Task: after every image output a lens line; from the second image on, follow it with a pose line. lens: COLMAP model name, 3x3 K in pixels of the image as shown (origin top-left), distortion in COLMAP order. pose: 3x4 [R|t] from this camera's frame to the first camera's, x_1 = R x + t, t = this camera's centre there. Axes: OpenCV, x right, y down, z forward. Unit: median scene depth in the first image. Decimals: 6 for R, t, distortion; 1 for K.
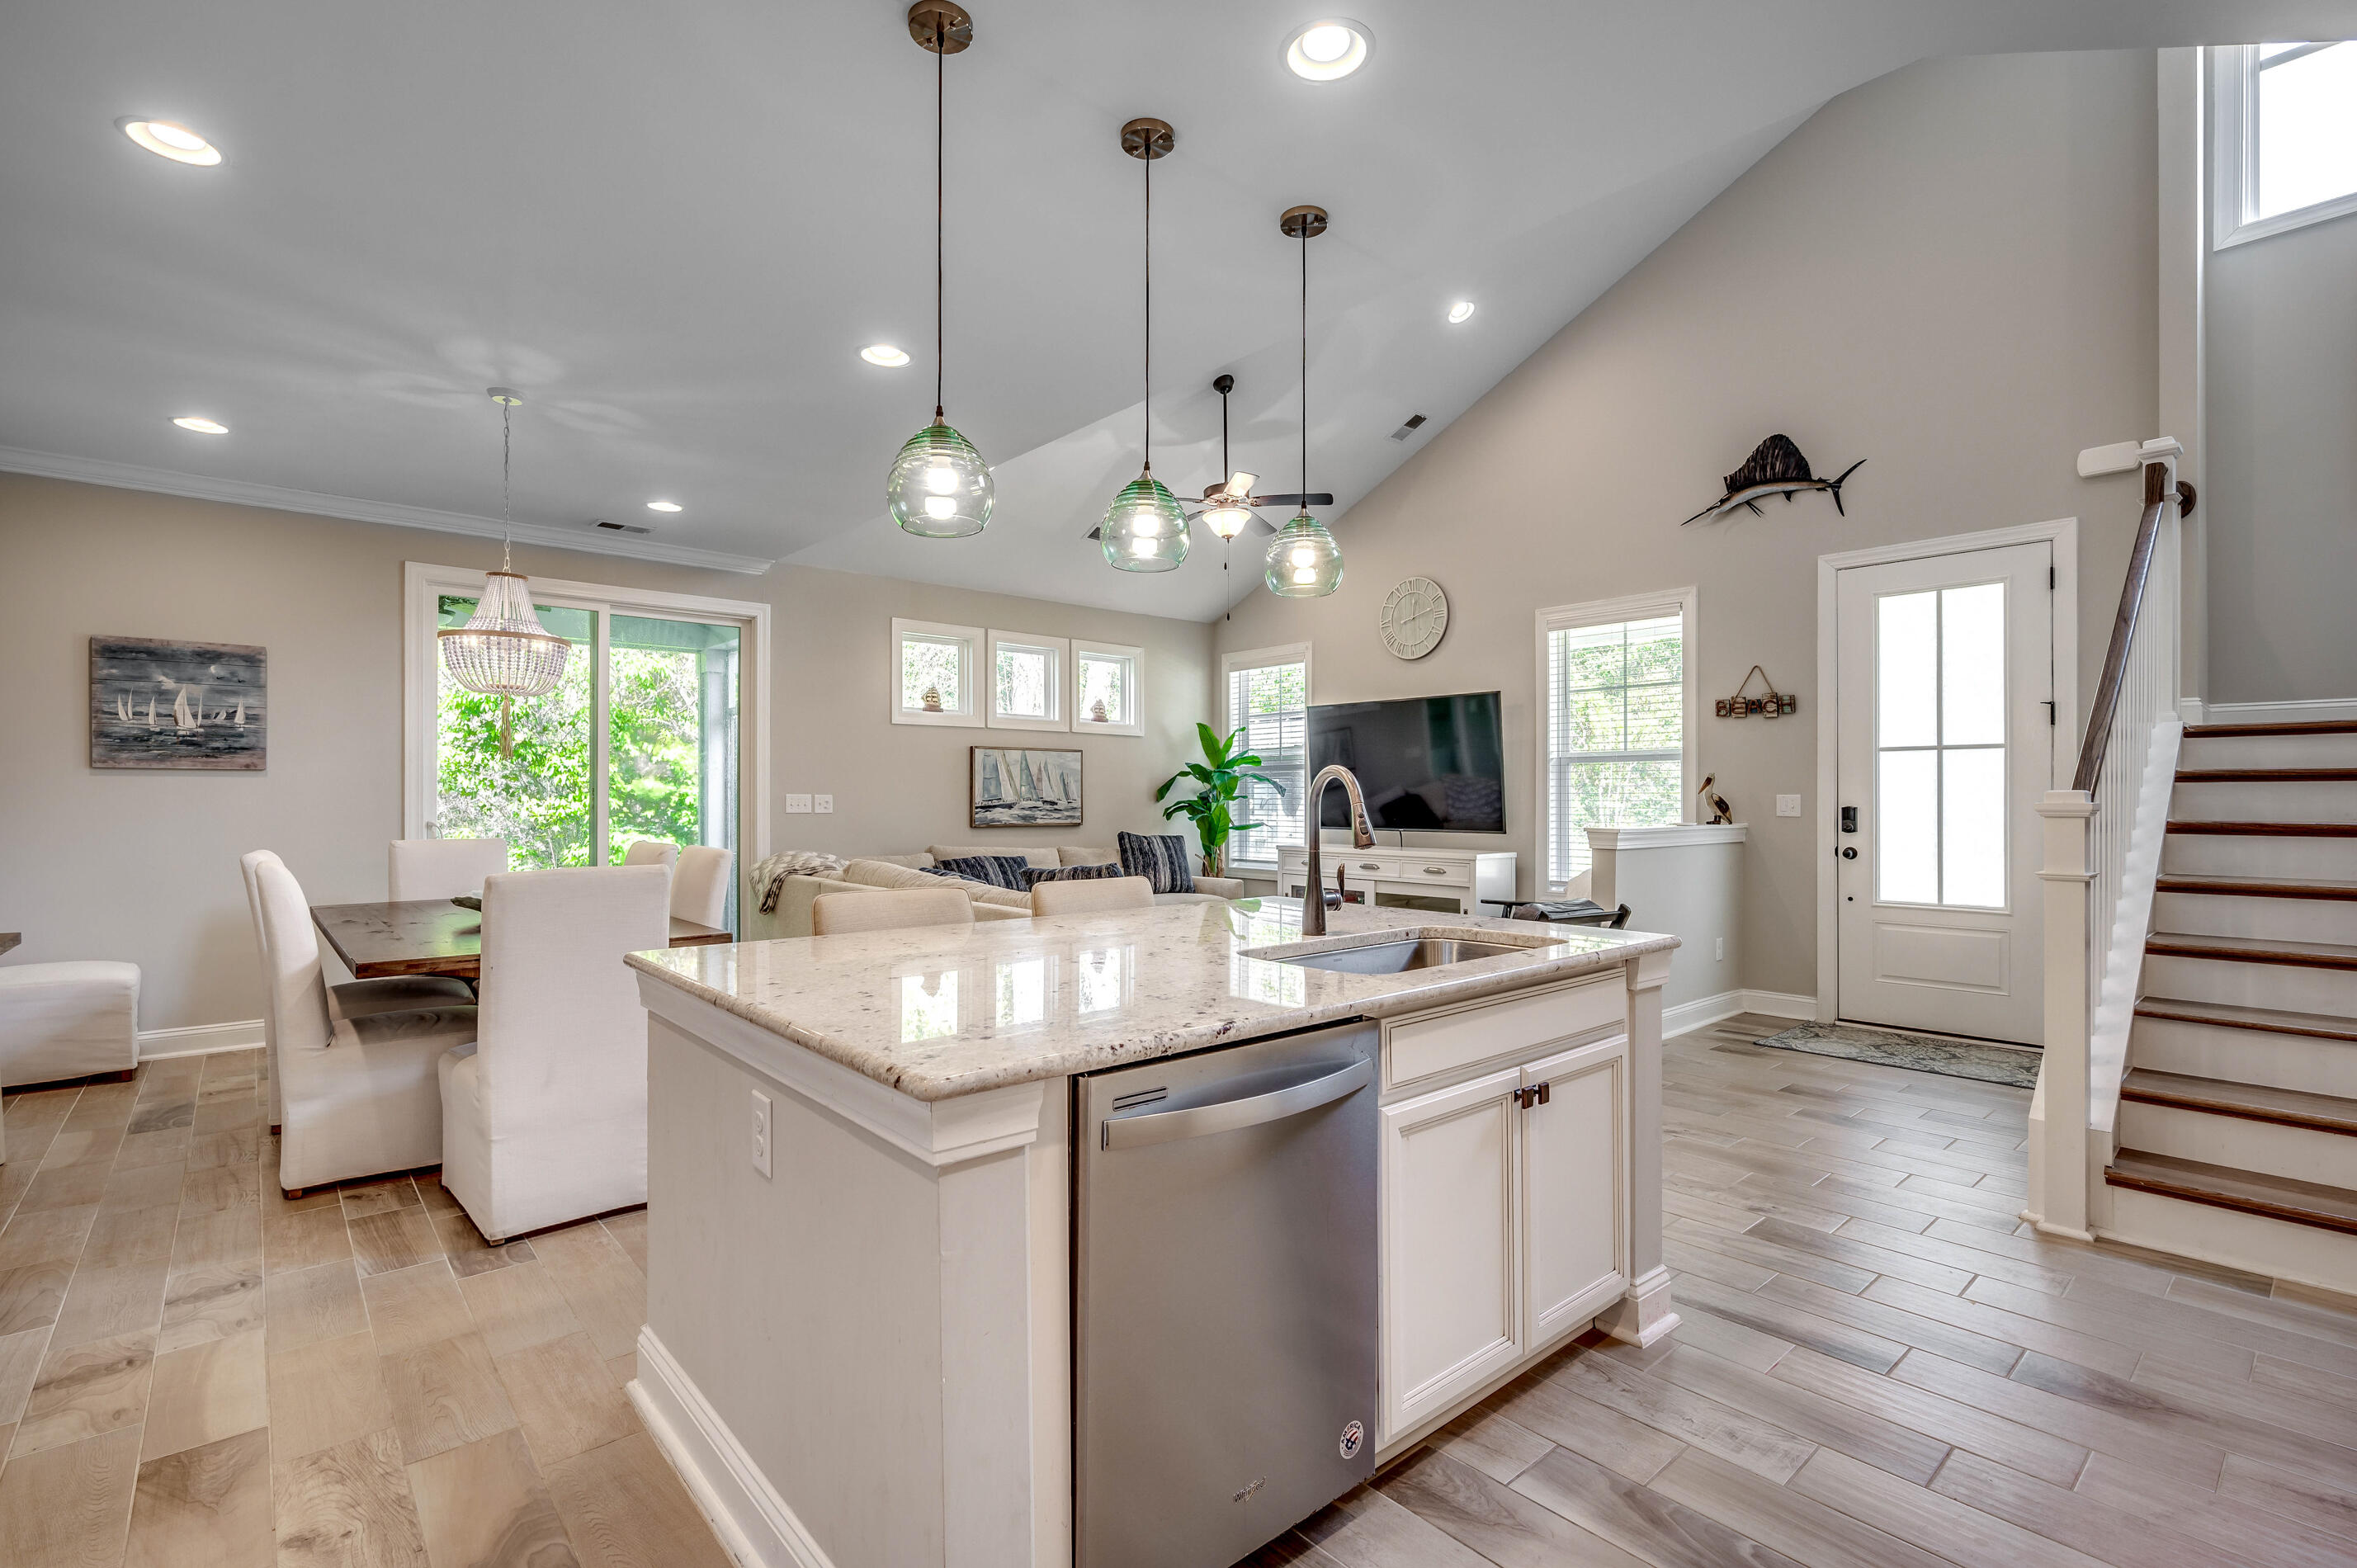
lens RADIAL K [[1065.8, 0, 1183.6], [0, 1065.8, 794.0], [0, 0, 1]] dist [-0.001483, -0.000268]
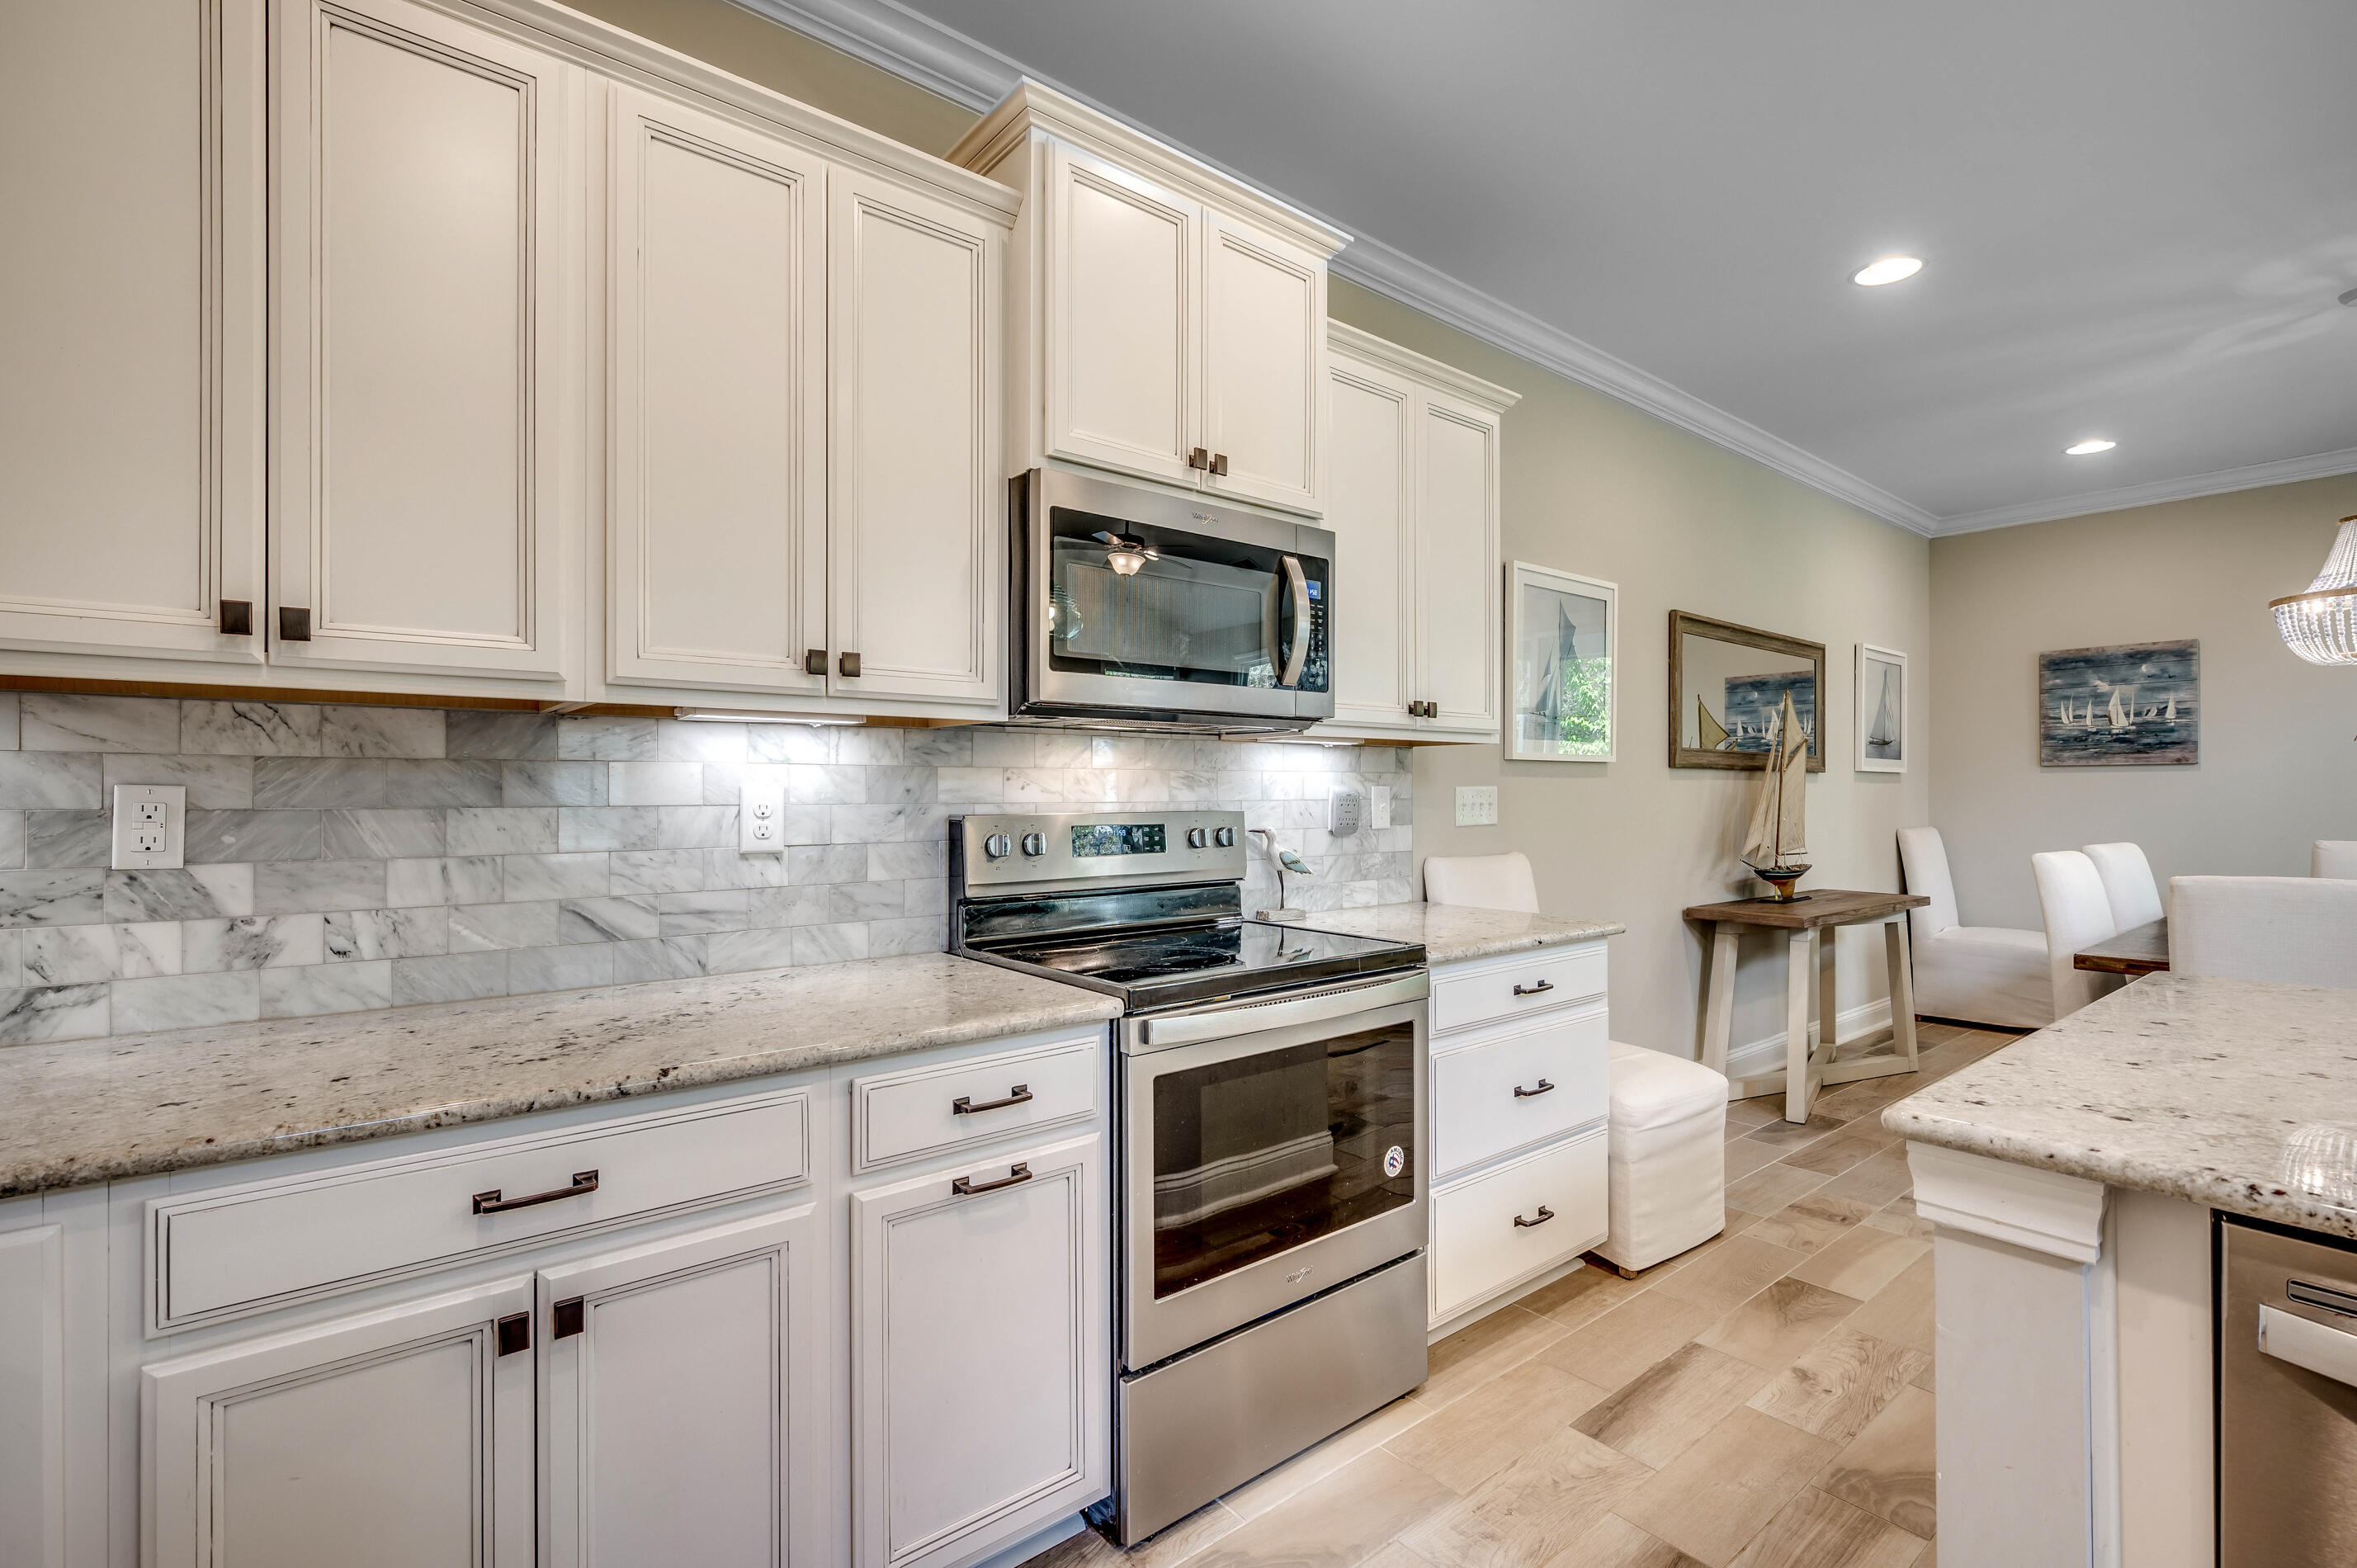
lens RADIAL K [[1065.8, 0, 1182.1], [0, 1065.8, 786.5], [0, 0, 1]] dist [-0.001483, -0.000268]
pose [[-0.051408, -0.005456, -0.998663, 0.177311], [0.004101, 0.999975, -0.005674, 0.000198], [0.998669, -0.004388, -0.051384, 0.117404]]
